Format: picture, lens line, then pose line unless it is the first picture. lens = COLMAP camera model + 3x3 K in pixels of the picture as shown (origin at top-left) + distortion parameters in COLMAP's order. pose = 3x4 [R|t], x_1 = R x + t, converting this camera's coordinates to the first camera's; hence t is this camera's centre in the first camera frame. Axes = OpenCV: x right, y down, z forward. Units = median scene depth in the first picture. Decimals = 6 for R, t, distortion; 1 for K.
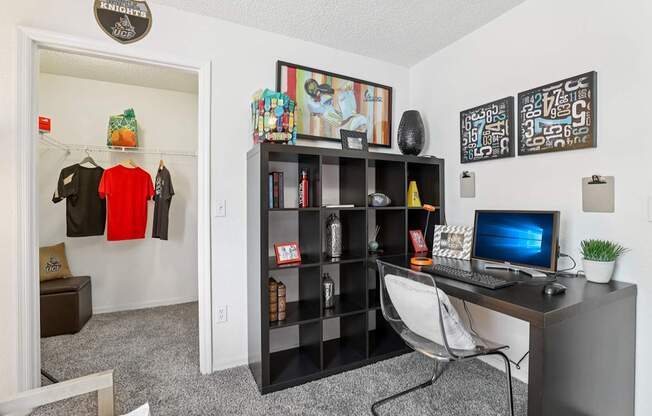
lens RADIAL K [[301.7, 0, 329.7], [0, 301.7, 204.3], [0, 0, 1]] dist [-0.016946, 0.000670]
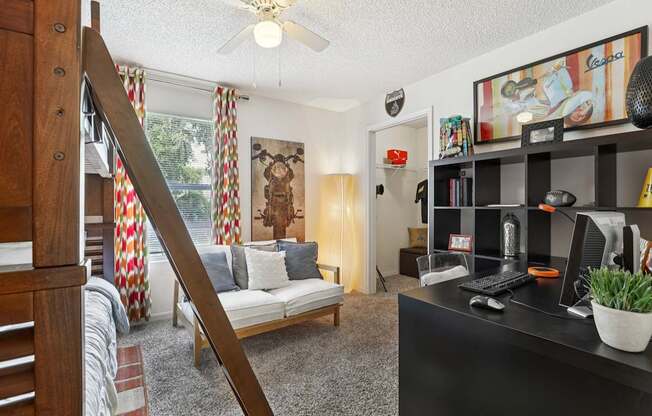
lens RADIAL K [[301.7, 0, 329.7], [0, 301.7, 204.3], [0, 0, 1]] dist [-0.016946, 0.000670]
pose [[0.166110, -0.000681, -0.986107, 0.843163], [0.010552, 0.999944, 0.001087, -0.005368], [0.986051, -0.010586, 0.166108, 0.226636]]
